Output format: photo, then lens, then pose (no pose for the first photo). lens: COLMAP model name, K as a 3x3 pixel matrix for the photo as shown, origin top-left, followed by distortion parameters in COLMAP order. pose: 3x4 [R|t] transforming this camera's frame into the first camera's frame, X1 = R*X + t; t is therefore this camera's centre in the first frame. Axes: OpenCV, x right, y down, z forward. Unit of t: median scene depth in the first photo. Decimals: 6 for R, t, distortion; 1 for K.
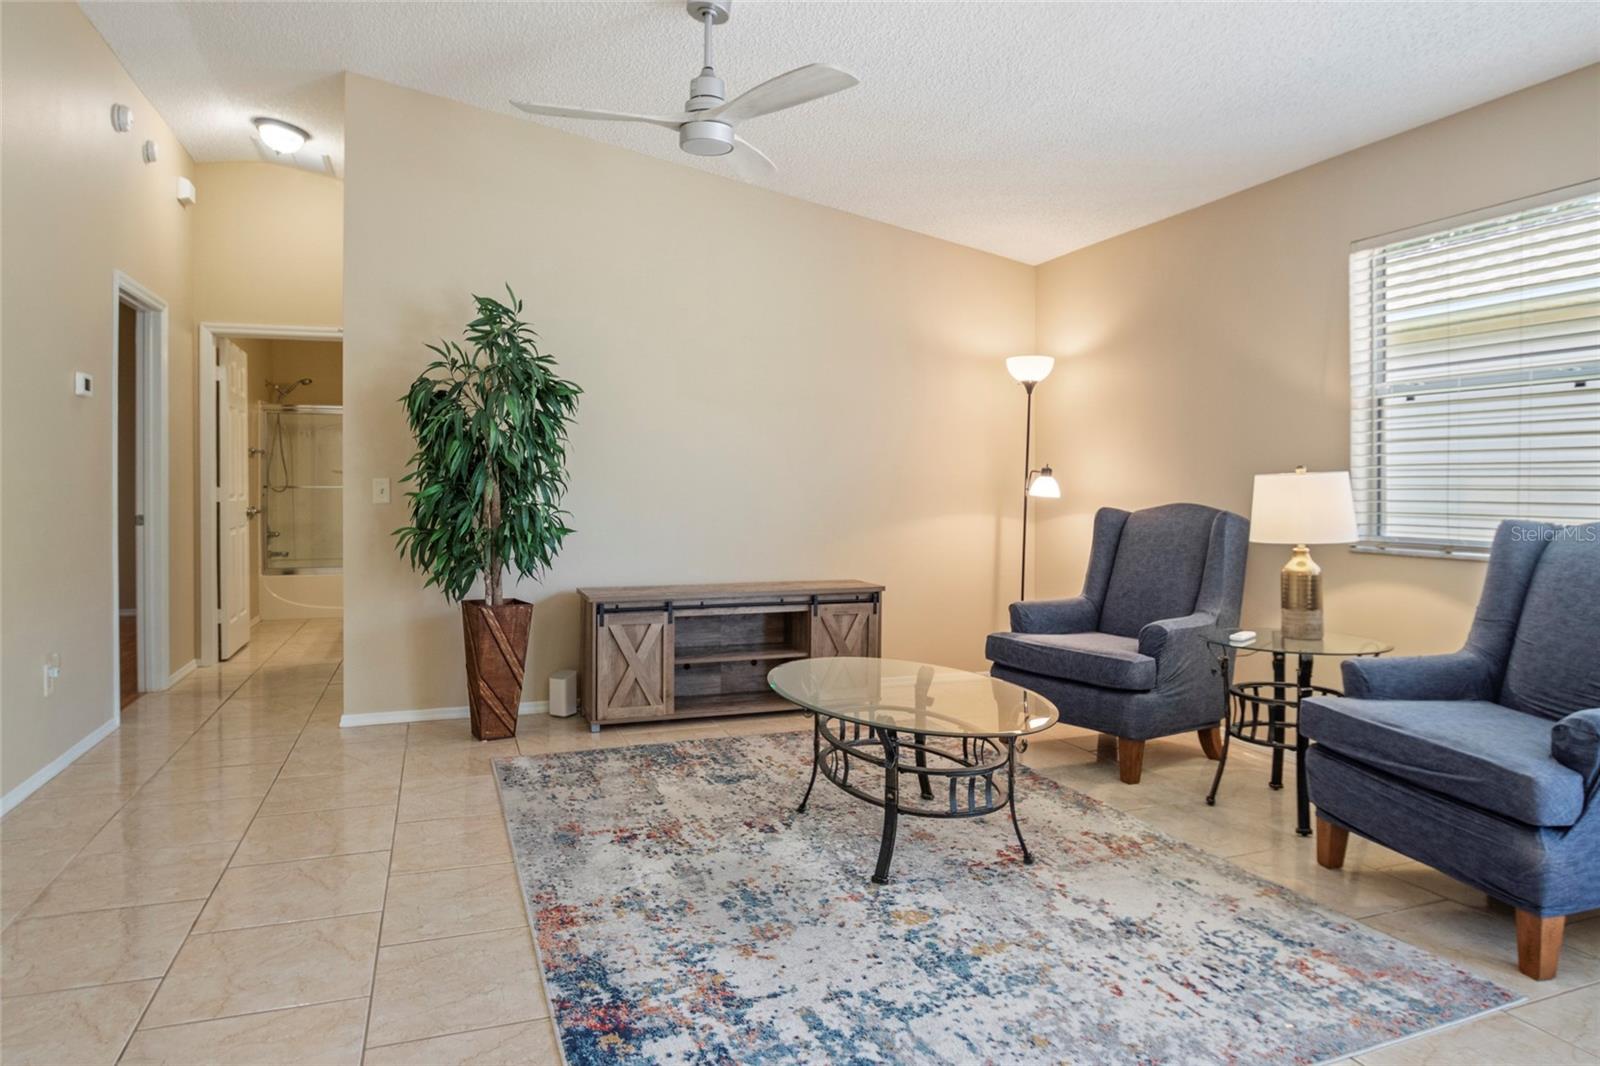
lens RADIAL K [[975.9, 0, 788.8], [0, 975.9, 487.9], [0, 0, 1]] dist [-0.022399, -0.000541]
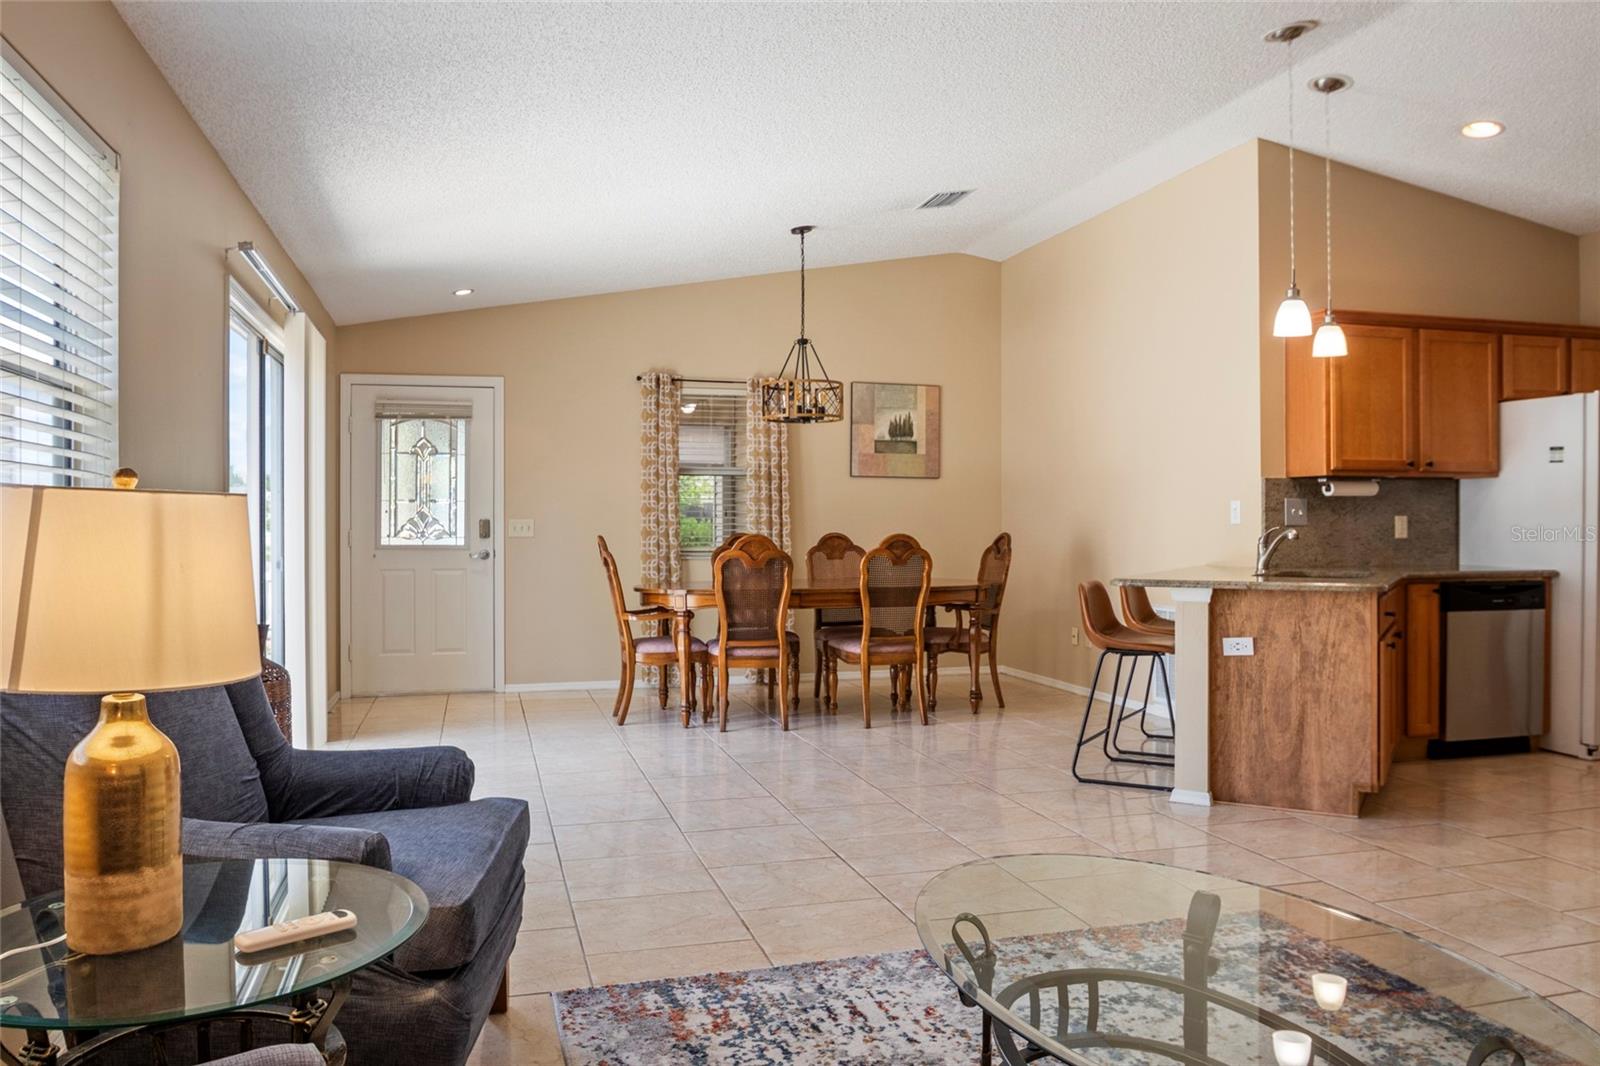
lens RADIAL K [[1157.1, 0, 800.3], [0, 1157.1, 528.2], [0, 0, 1]] dist [-0.028165, 0.000887]
pose [[-0.997173, 0.000691, 0.075138, 0.259011], [0.001168, 0.999979, 0.006310, -0.003018], [-0.075132, 0.006380, -0.997153, 1.506278]]
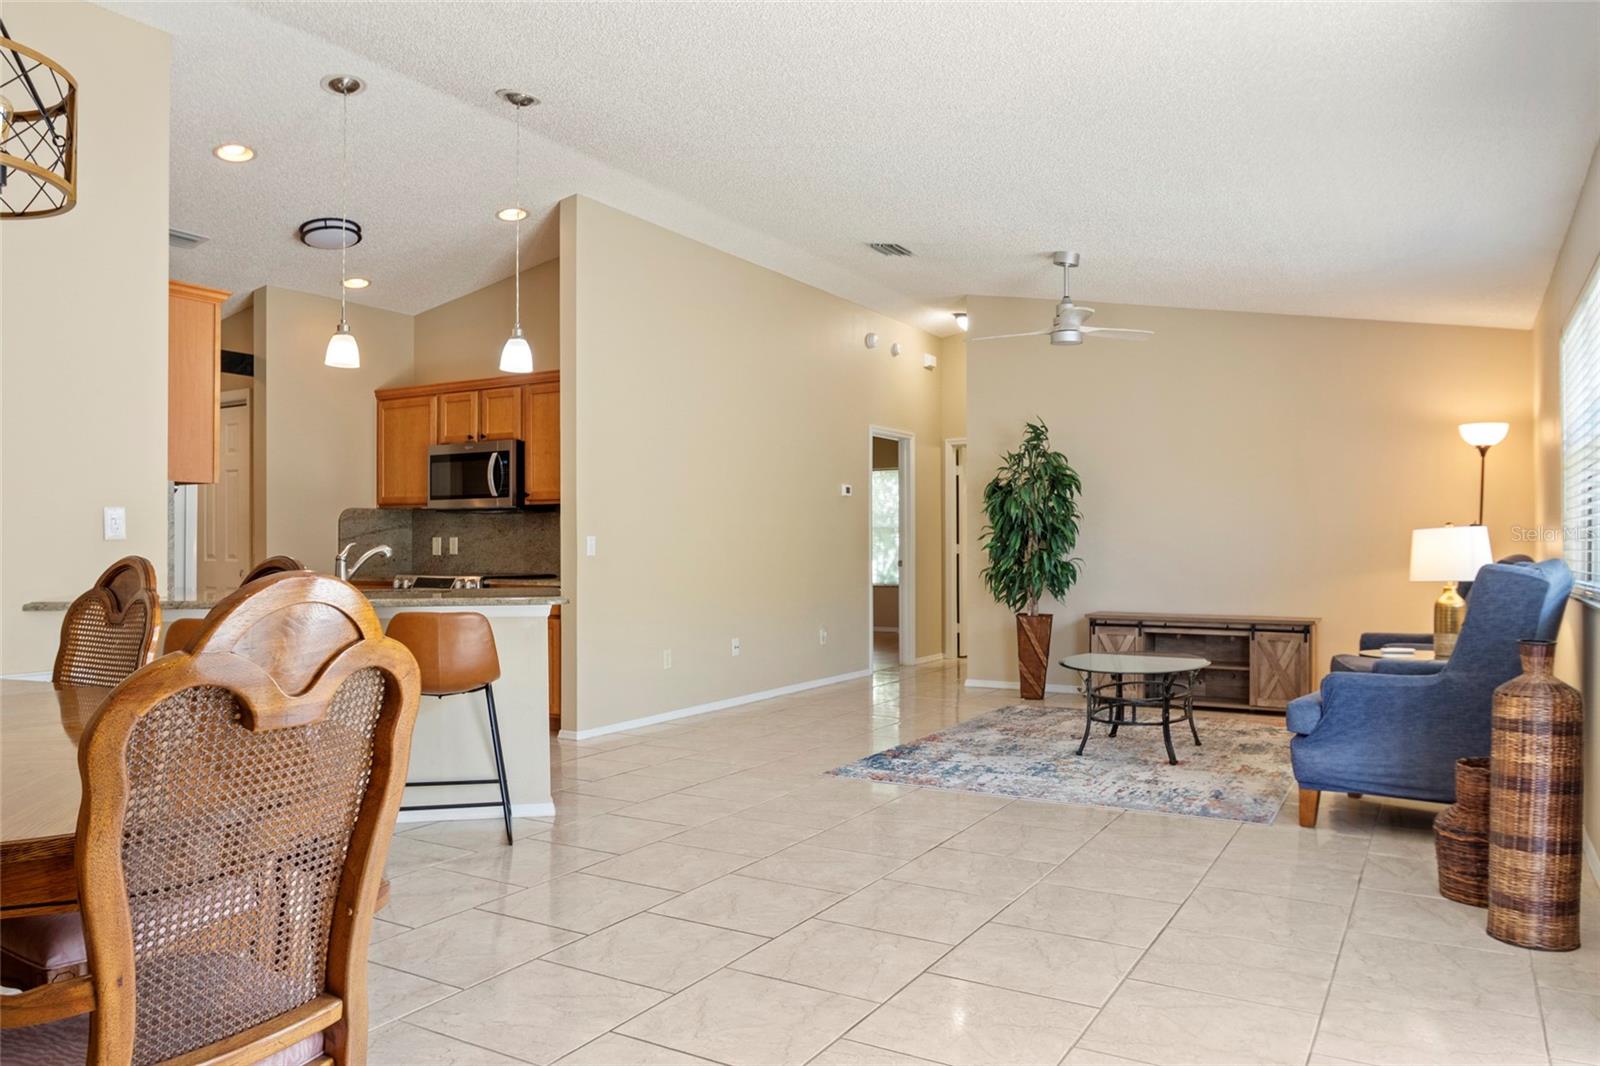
lens RADIAL K [[1125.2, 0, 792.1], [0, 1125.2, 541.7], [0, 0, 1]] dist [-0.037322, 0.000266]
pose [[0.636264, -0.004968, -0.771456, 1.195445], [-0.000381, 0.999977, -0.006754, 0.014006], [0.771471, 0.004591, 0.636247, -0.661832]]
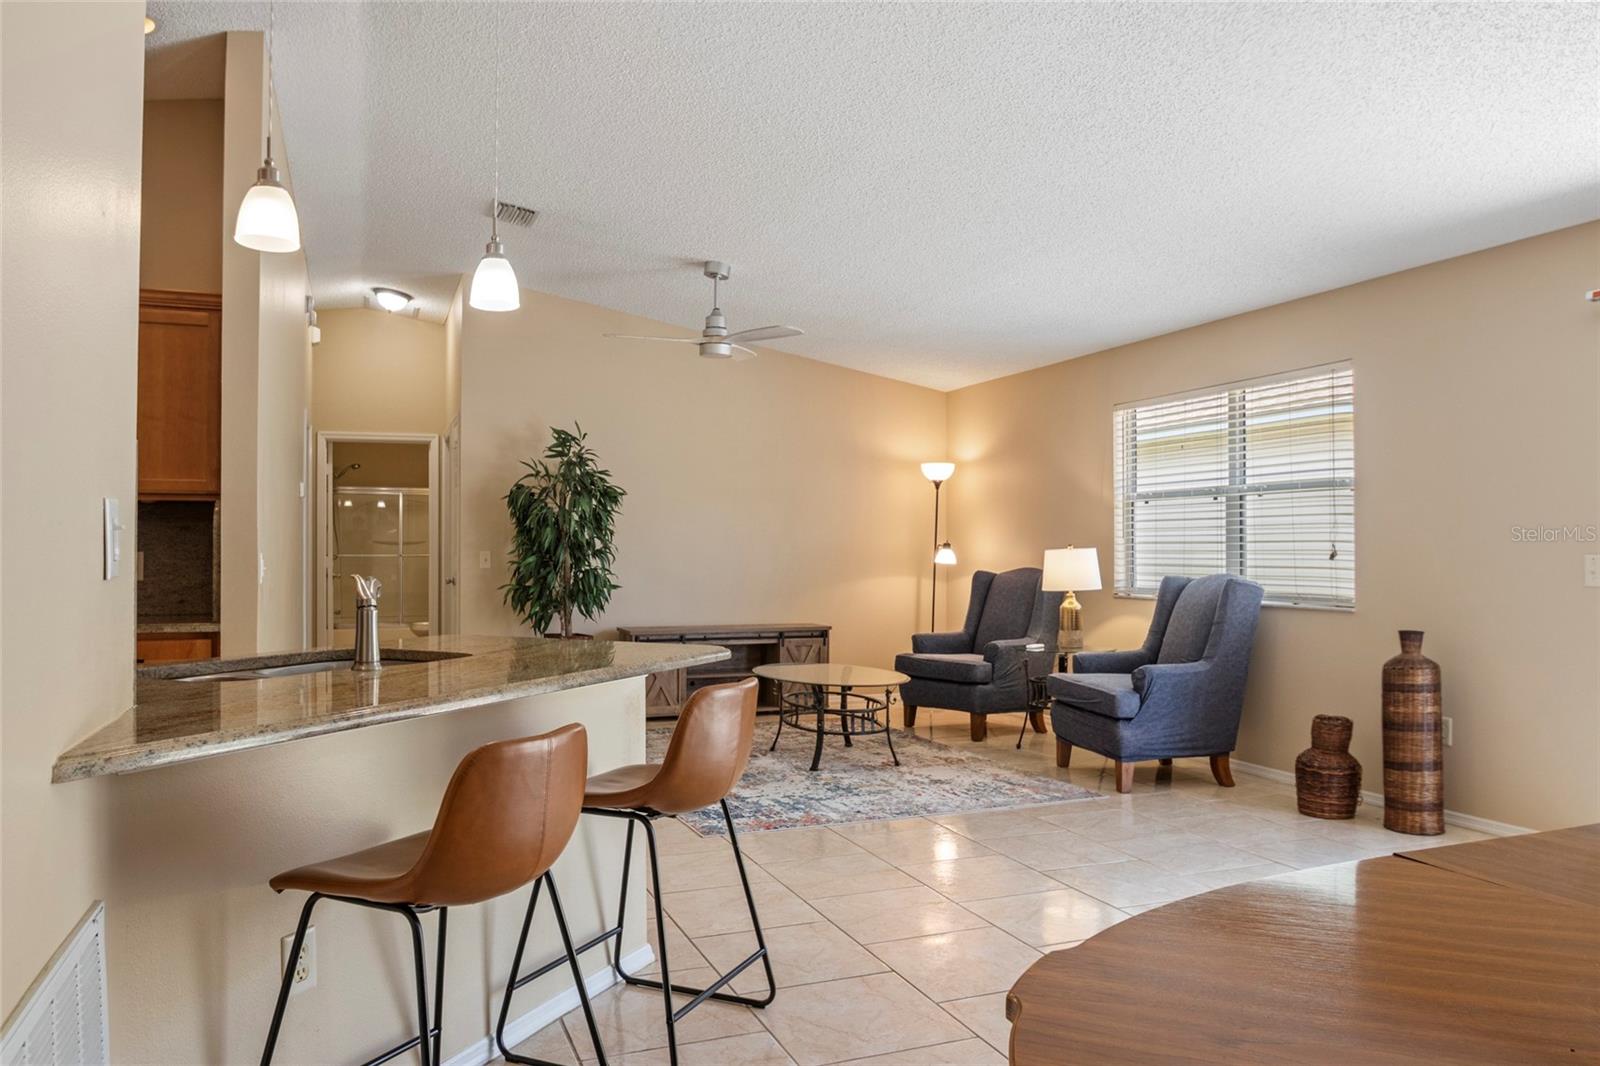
lens RADIAL K [[1122.0, 0, 787.8], [0, 1122.0, 536.0], [0, 0, 1]] dist [-0.038873, 0.004364]
pose [[0.999752, -0.000801, 0.022242, -0.003252], [0.001135, 0.999887, -0.014996, -0.009933], [-0.022227, 0.015017, 0.999640, -0.987624]]
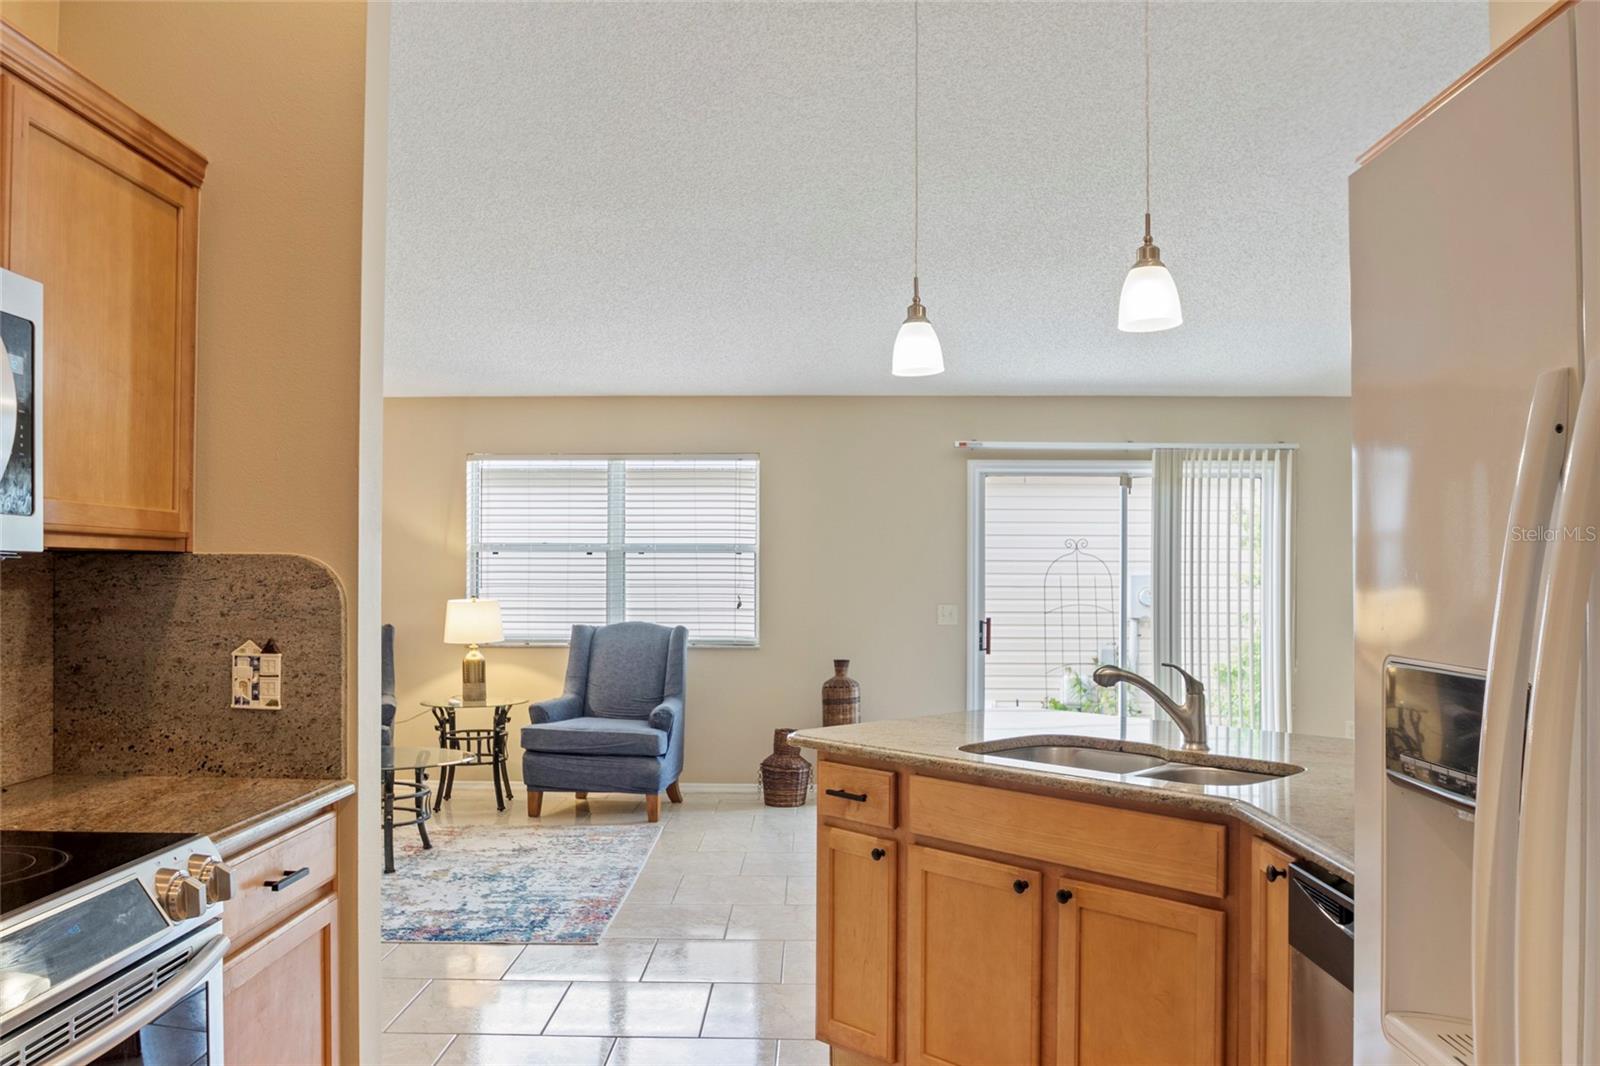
lens RADIAL K [[1170.4, 0, 794.7], [0, 1170.4, 565.4], [0, 0, 1]] dist [-0.068097, -0.000087]
pose [[0.353586, 0.008873, 0.935360, -1.214594], [0.002447, 0.999943, -0.010411, -0.056614], [-0.935399, 0.005970, 0.353544, -0.227707]]
